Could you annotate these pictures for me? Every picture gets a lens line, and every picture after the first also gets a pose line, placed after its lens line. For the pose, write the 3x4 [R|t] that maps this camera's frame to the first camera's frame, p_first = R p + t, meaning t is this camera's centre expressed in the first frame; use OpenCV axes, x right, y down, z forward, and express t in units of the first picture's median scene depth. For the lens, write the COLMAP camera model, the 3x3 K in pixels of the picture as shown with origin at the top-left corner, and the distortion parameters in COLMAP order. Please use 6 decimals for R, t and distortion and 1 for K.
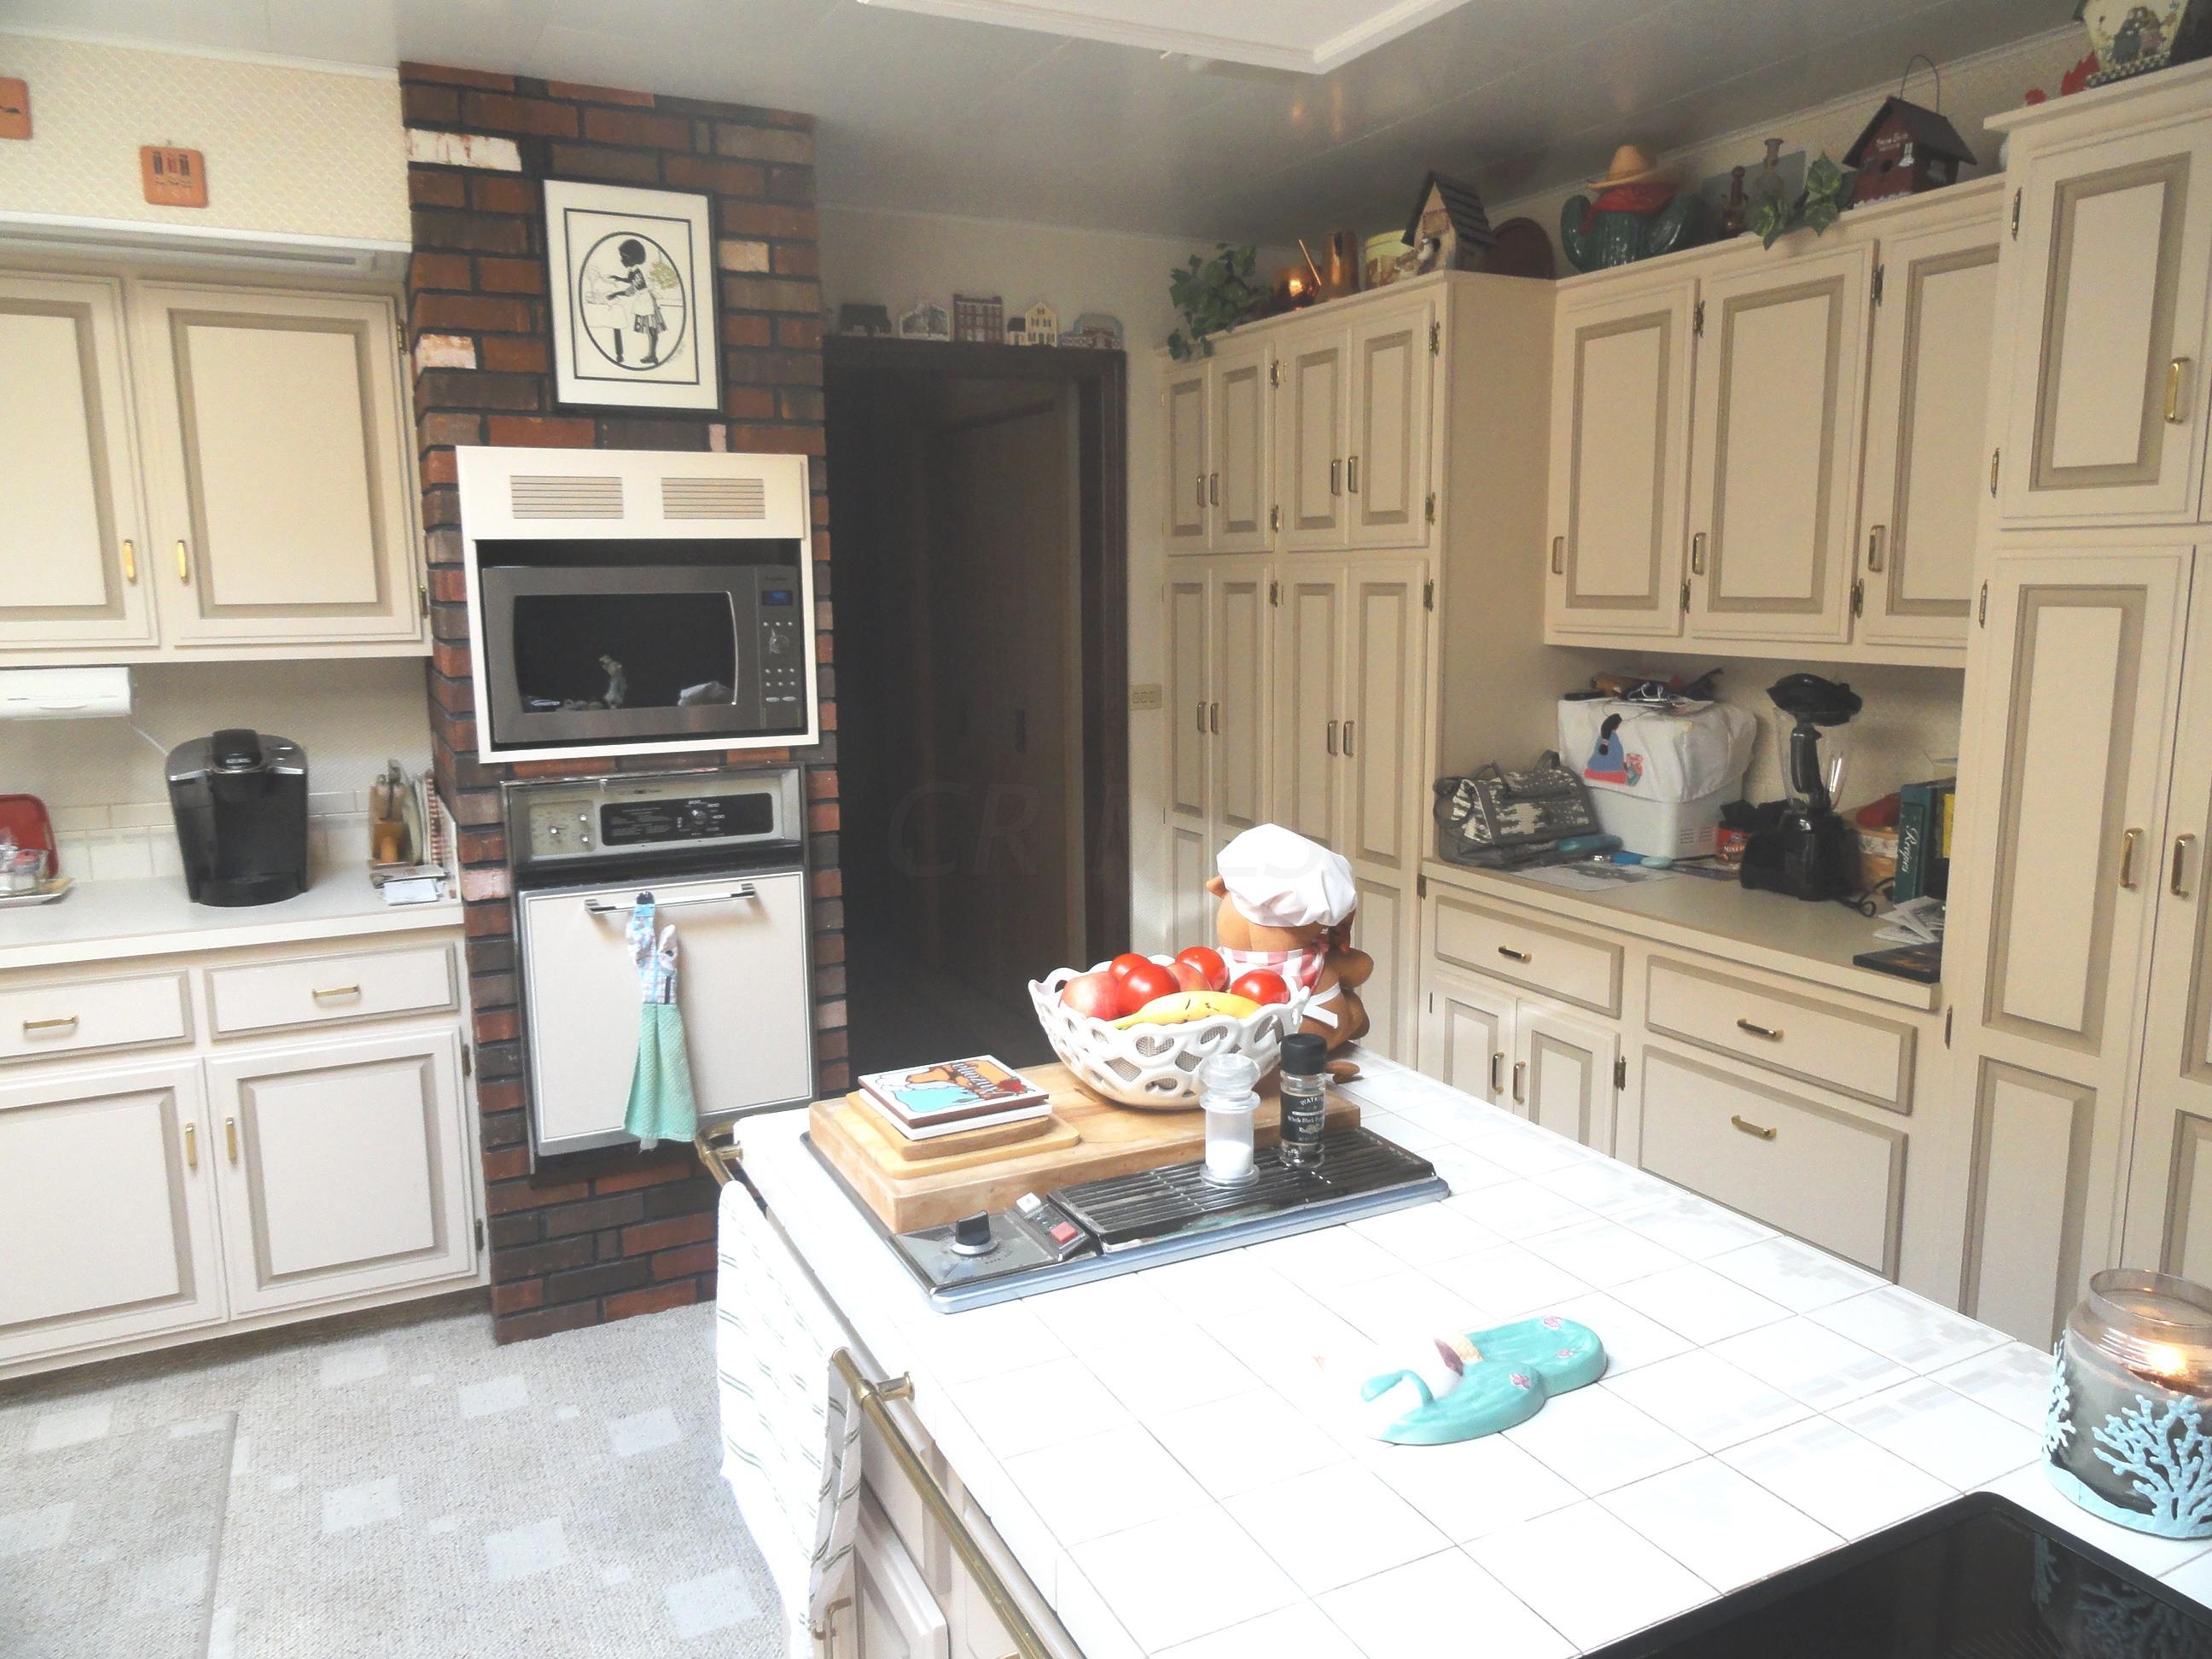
lens RADIAL K [[1554.6, 0, 1112.4], [0, 1554.6, 827.0], [0, 0, 1]] dist [0.008102, 0.001924]
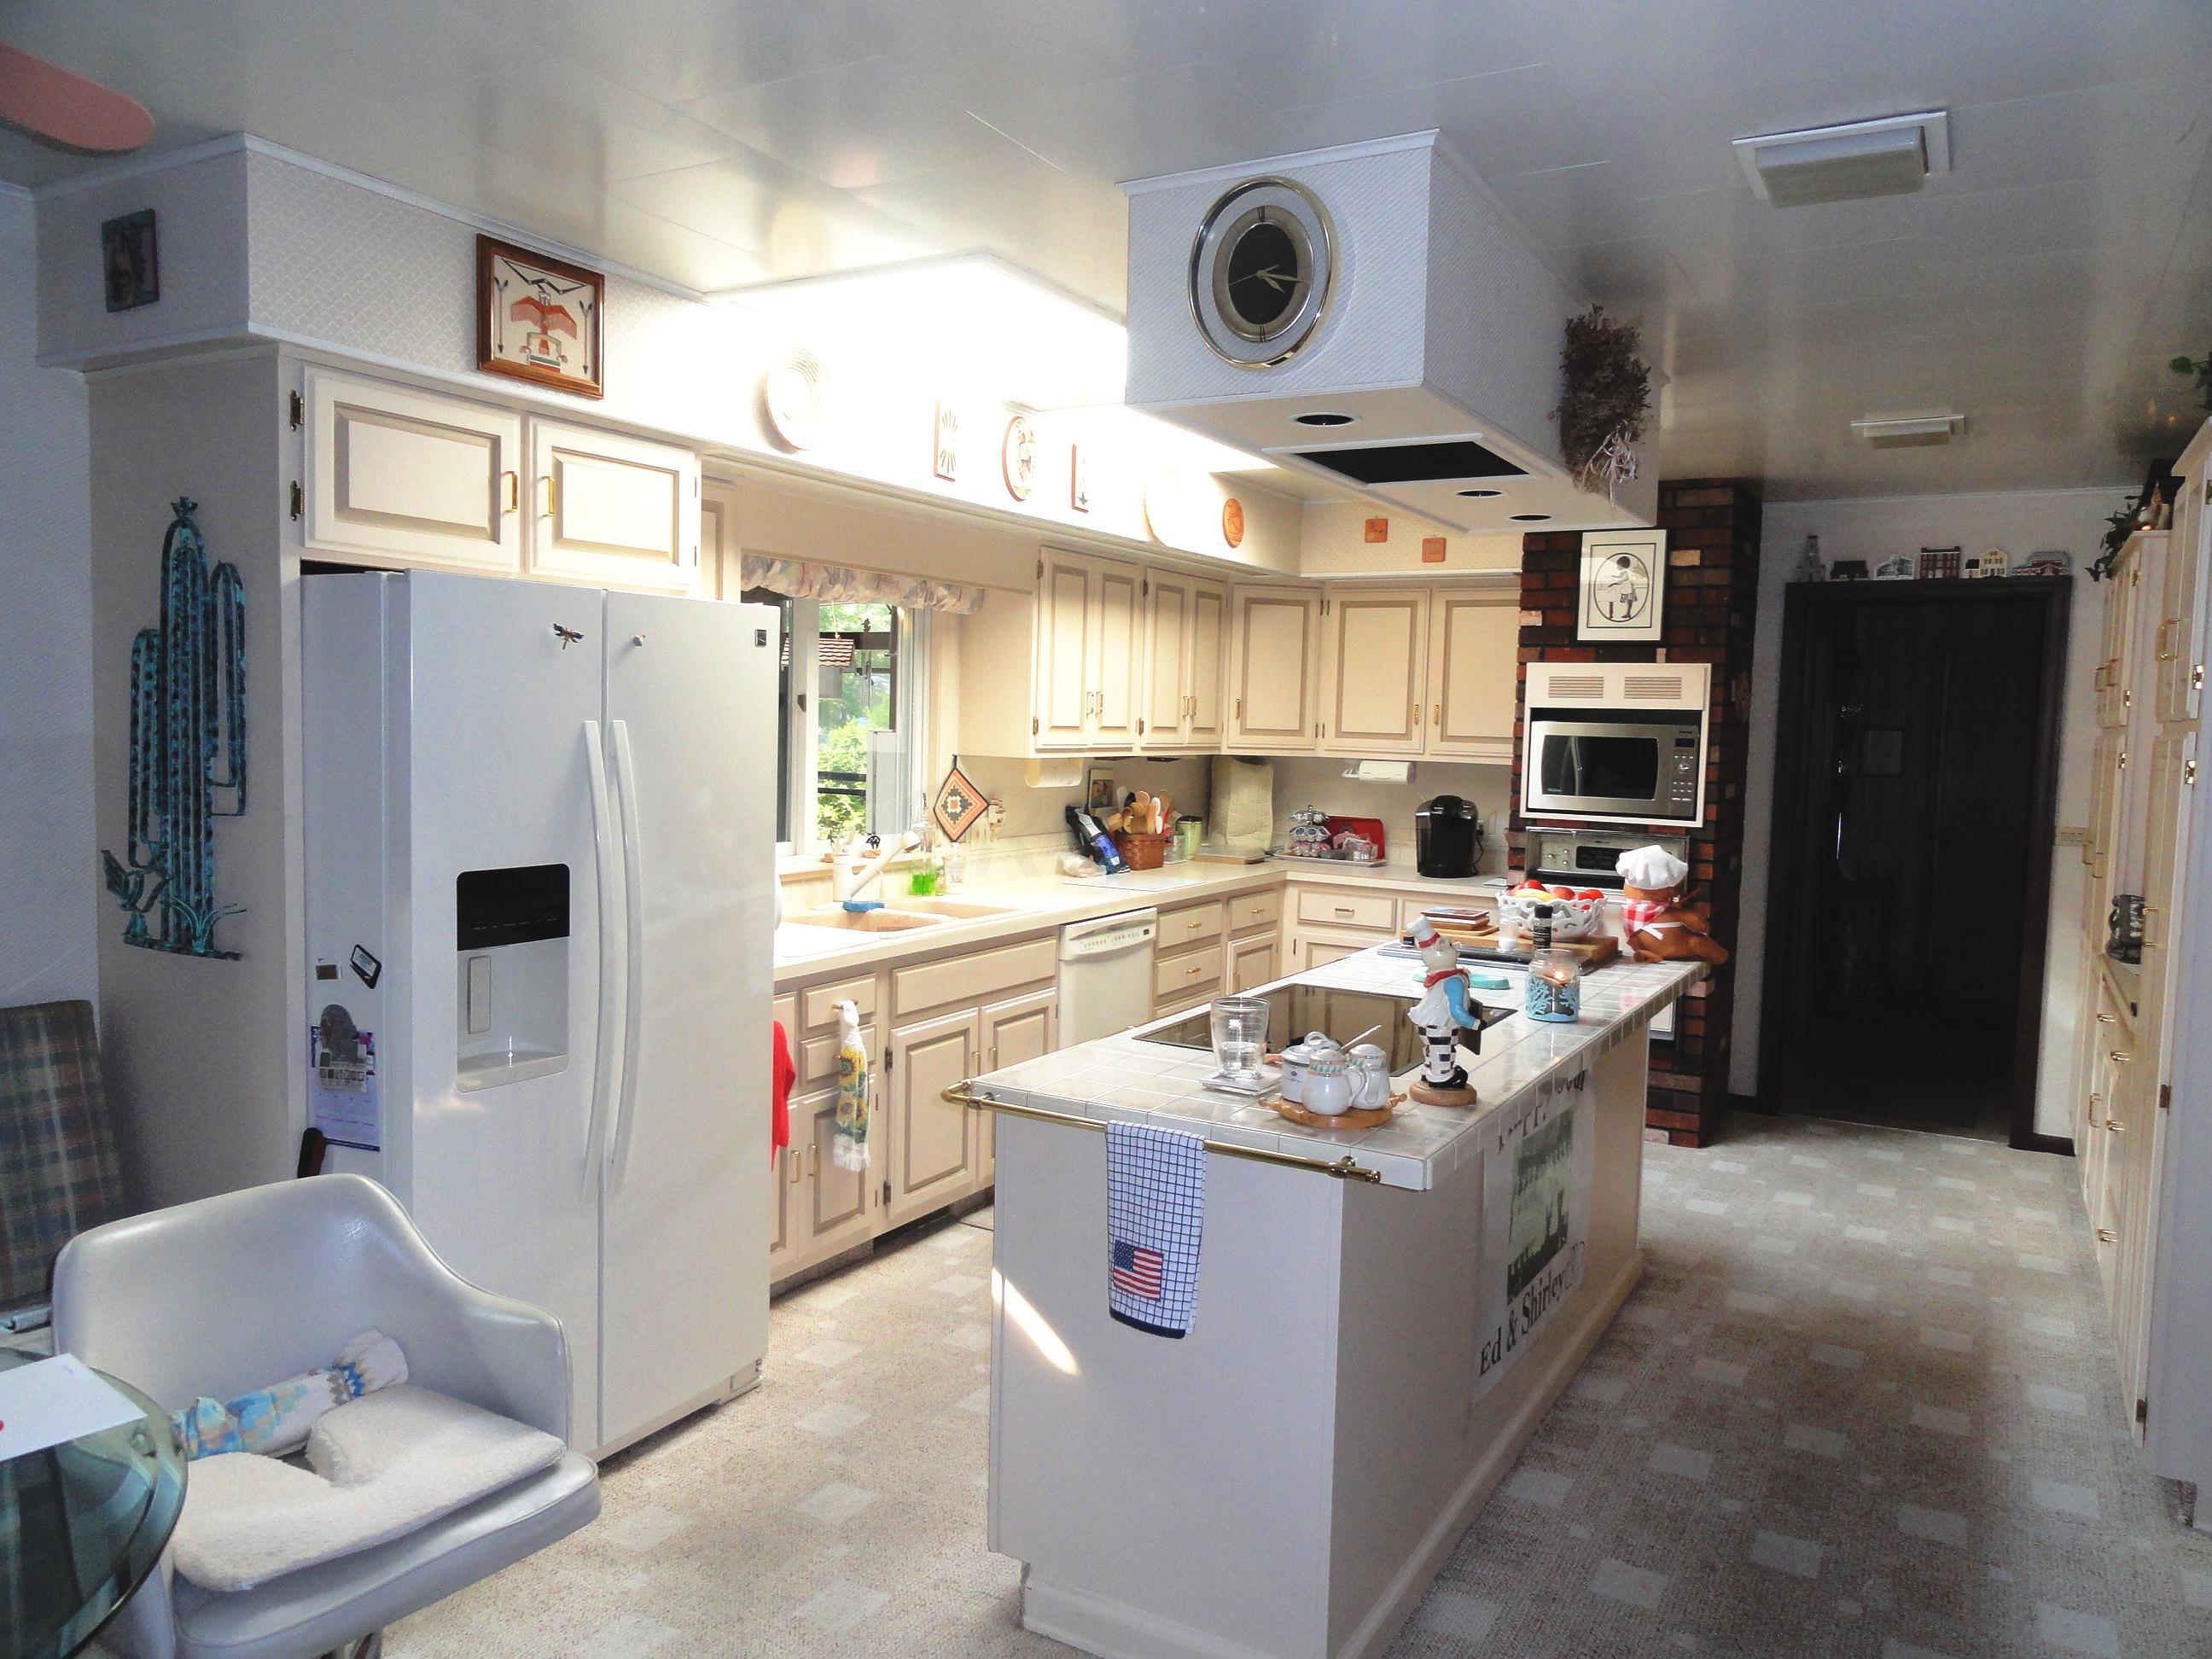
lens RADIAL K [[1554.6, 0, 1109.4], [0, 1554.6, 828.0], [0, 0, 1]] dist [0.008102, 0.001924]
pose [[0.549367, 0.083901, -0.831358, 0.934691], [-0.165859, 0.986098, -0.010084, 0.077829], [0.818955, 0.143429, 0.555645, -0.526580]]
